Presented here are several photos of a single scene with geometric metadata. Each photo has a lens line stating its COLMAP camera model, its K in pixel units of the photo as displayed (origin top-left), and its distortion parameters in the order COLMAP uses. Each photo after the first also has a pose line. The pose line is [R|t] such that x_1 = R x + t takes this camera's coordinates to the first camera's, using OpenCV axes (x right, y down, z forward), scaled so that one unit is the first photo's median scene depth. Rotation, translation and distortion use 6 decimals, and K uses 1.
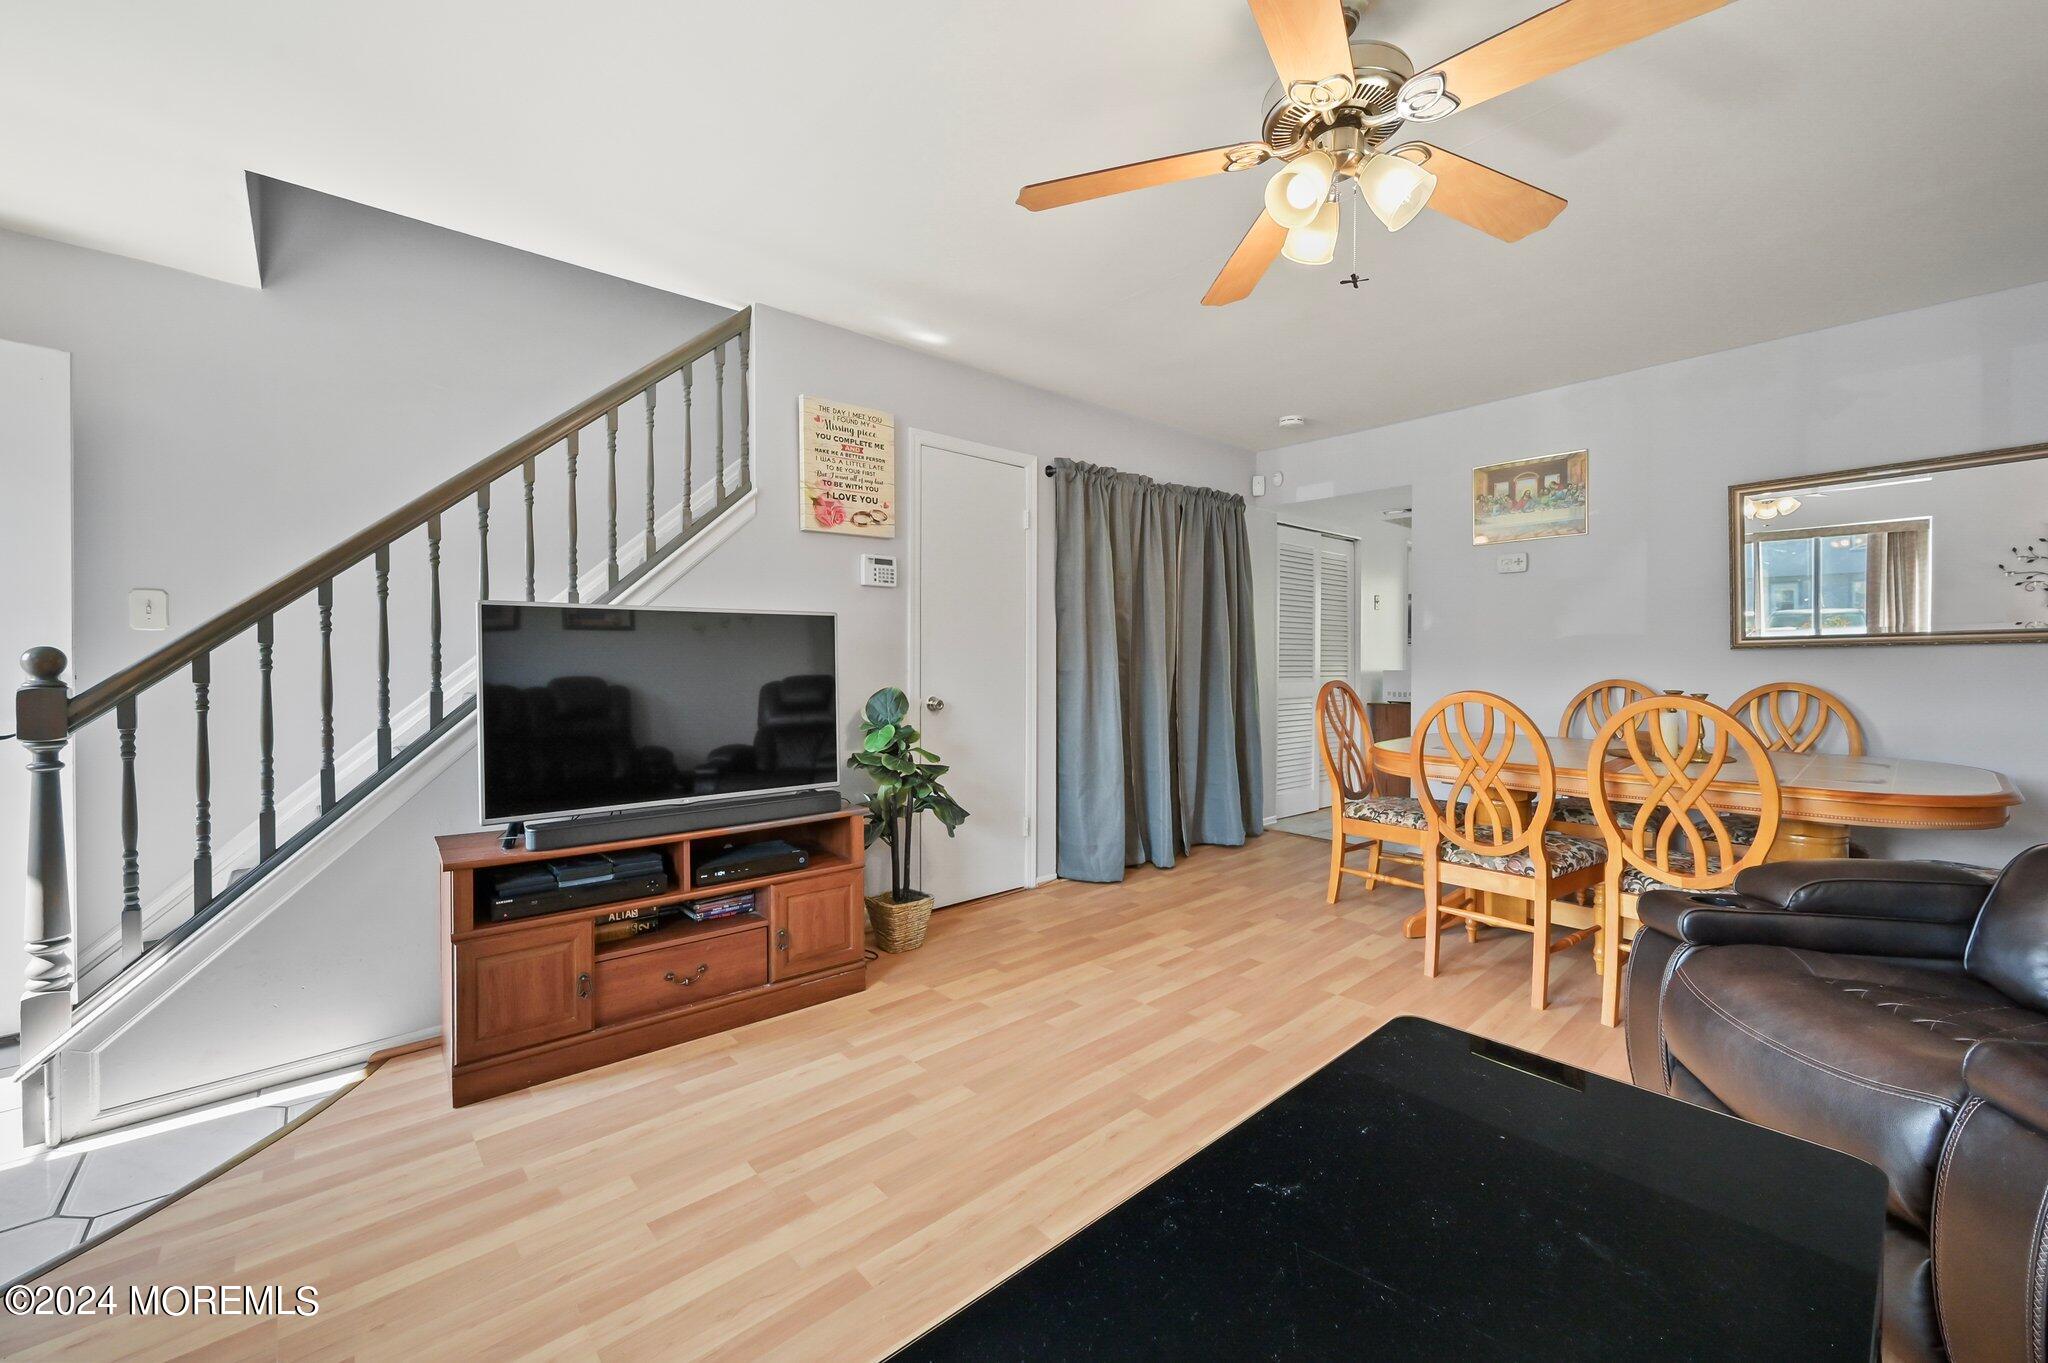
lens RADIAL K [[811.1, 0, 1033.8], [0, 811.1, 668.0], [0, 0, 1]] dist [-0.001975, -0.000153]
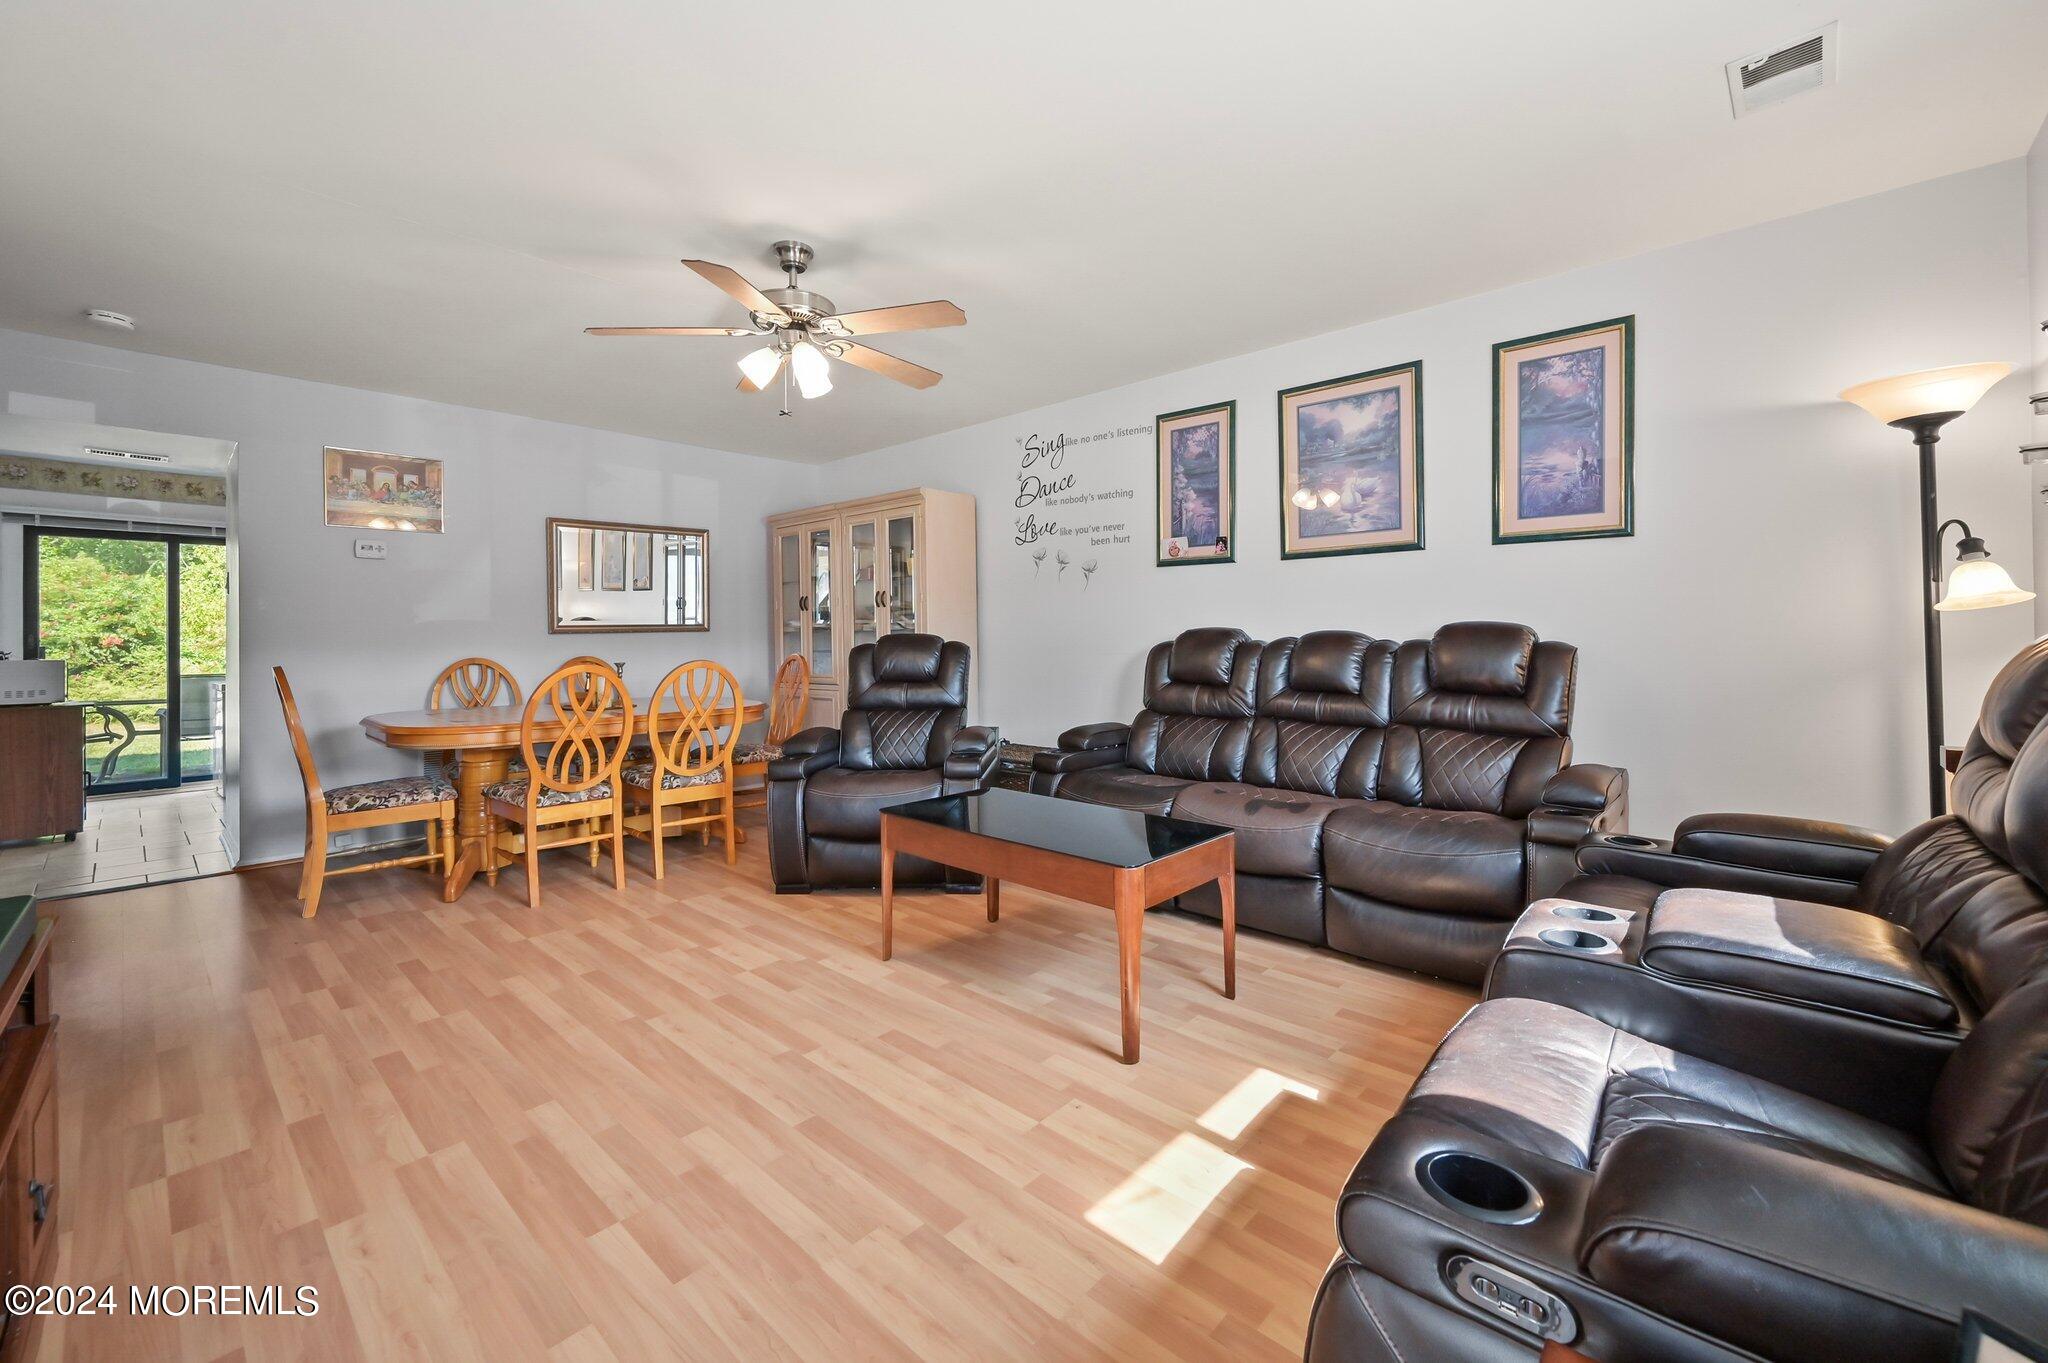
lens RADIAL K [[827.9, 0, 1029.6], [0, 827.9, 631.4], [0, 0, 1]] dist [-0.001548, 0.000157]
pose [[-0.099899, 0.010136, 0.994946, -0.812318], [0.019067, 0.999784, -0.008271, 0.000465], [-0.994815, 0.018144, -0.100071, 0.401404]]
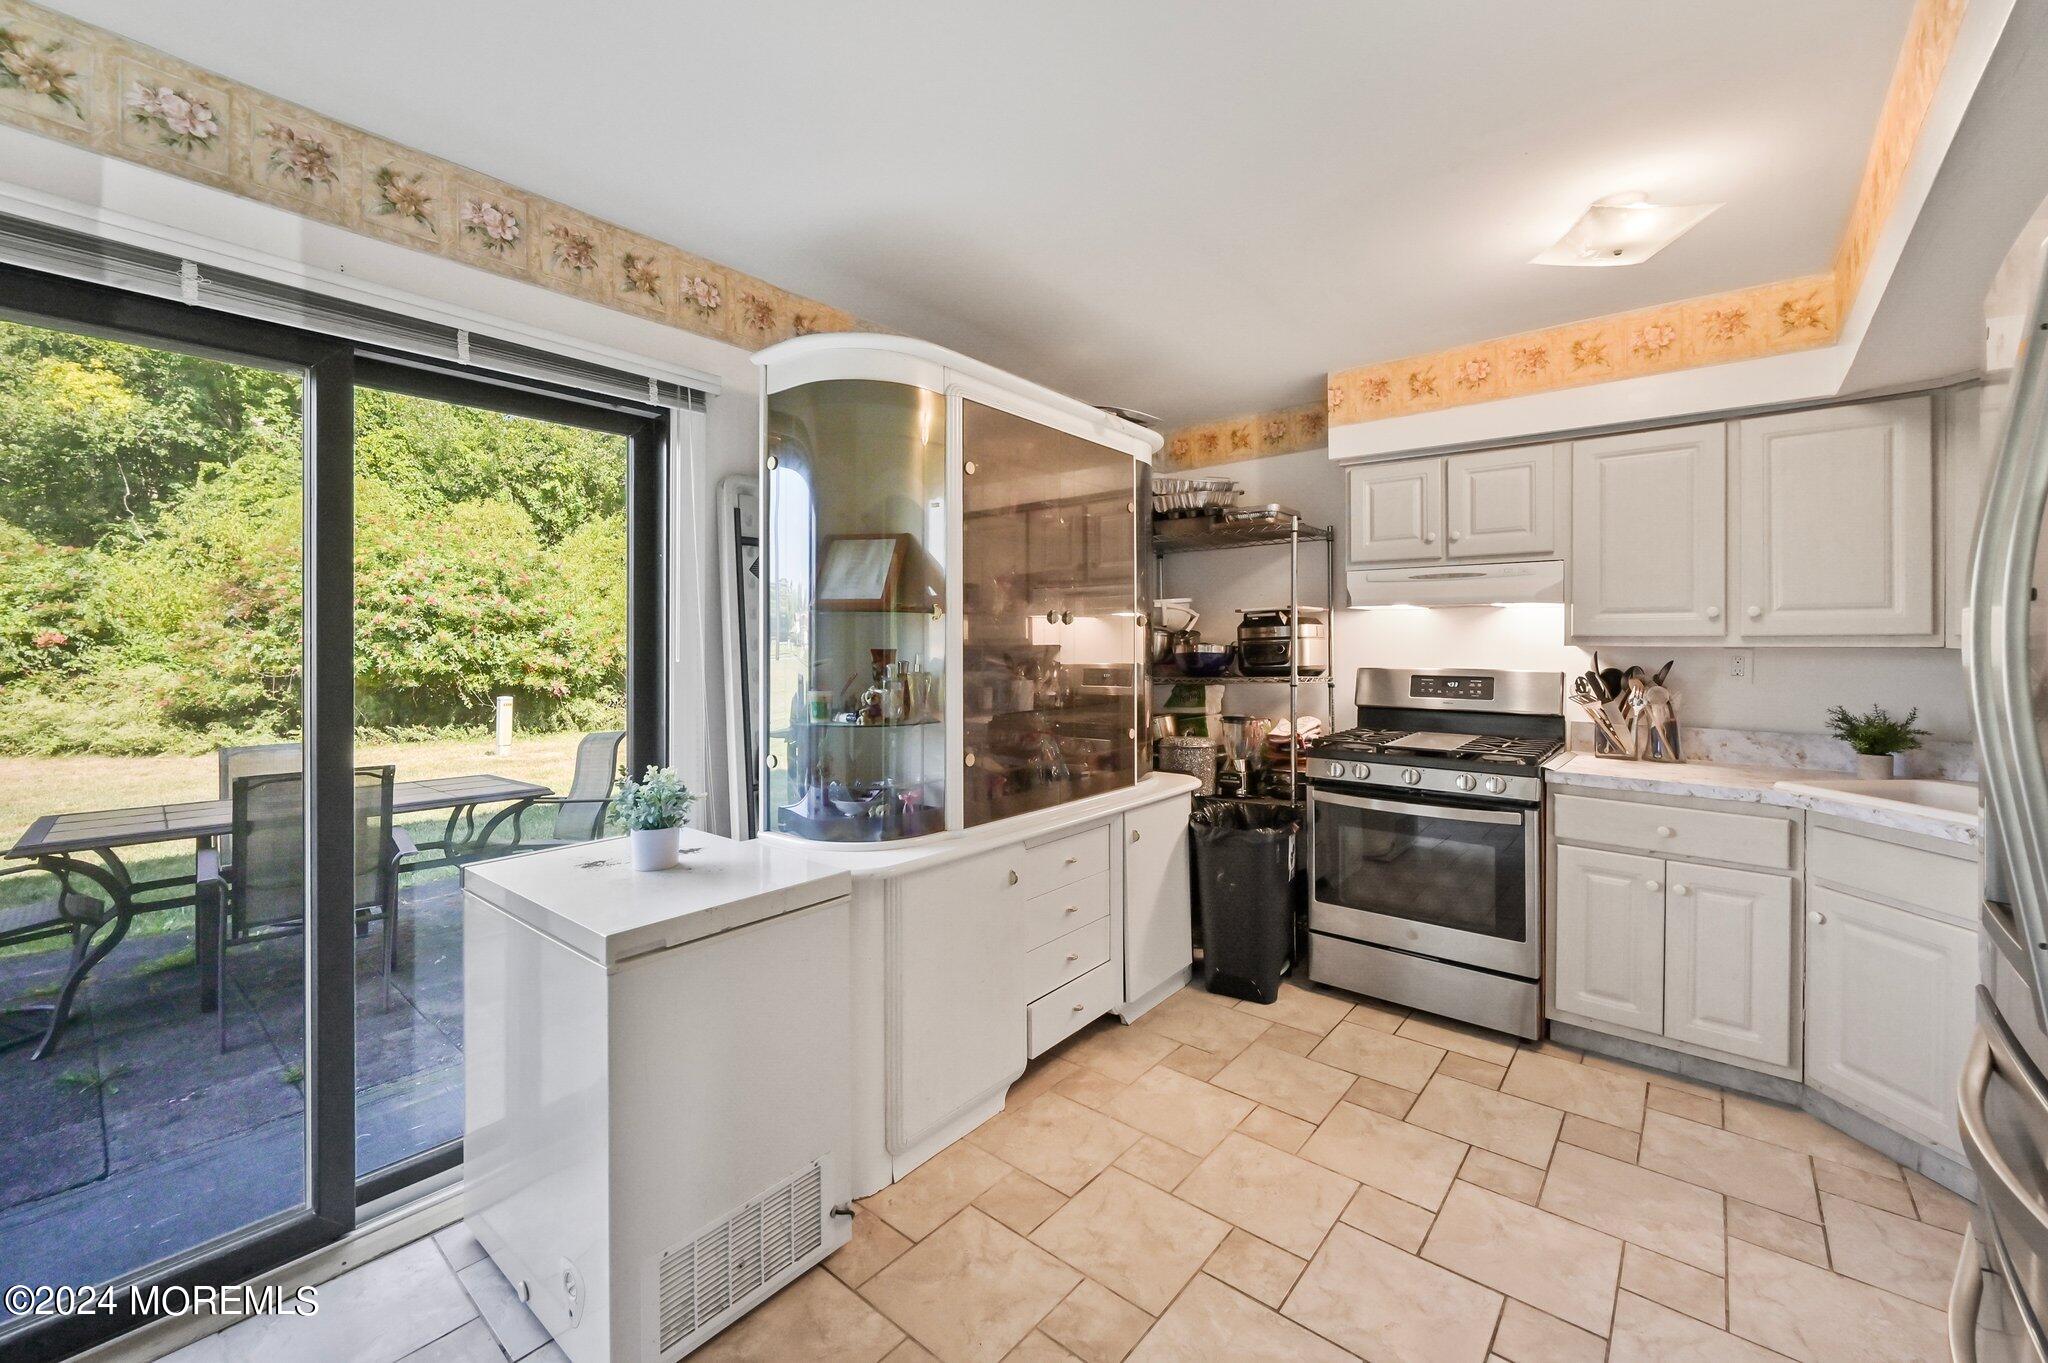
lens RADIAL K [[827.1, 0, 1023.5], [0, 827.1, 643.8], [0, 0, 1]] dist [-0.000910, 0.000852]
pose [[-0.132784, -0.006546, 0.991123, 0.972000], [0.002729, 0.999972, 0.006970, -0.100544], [-0.991141, 0.003630, -0.132763, 2.066330]]
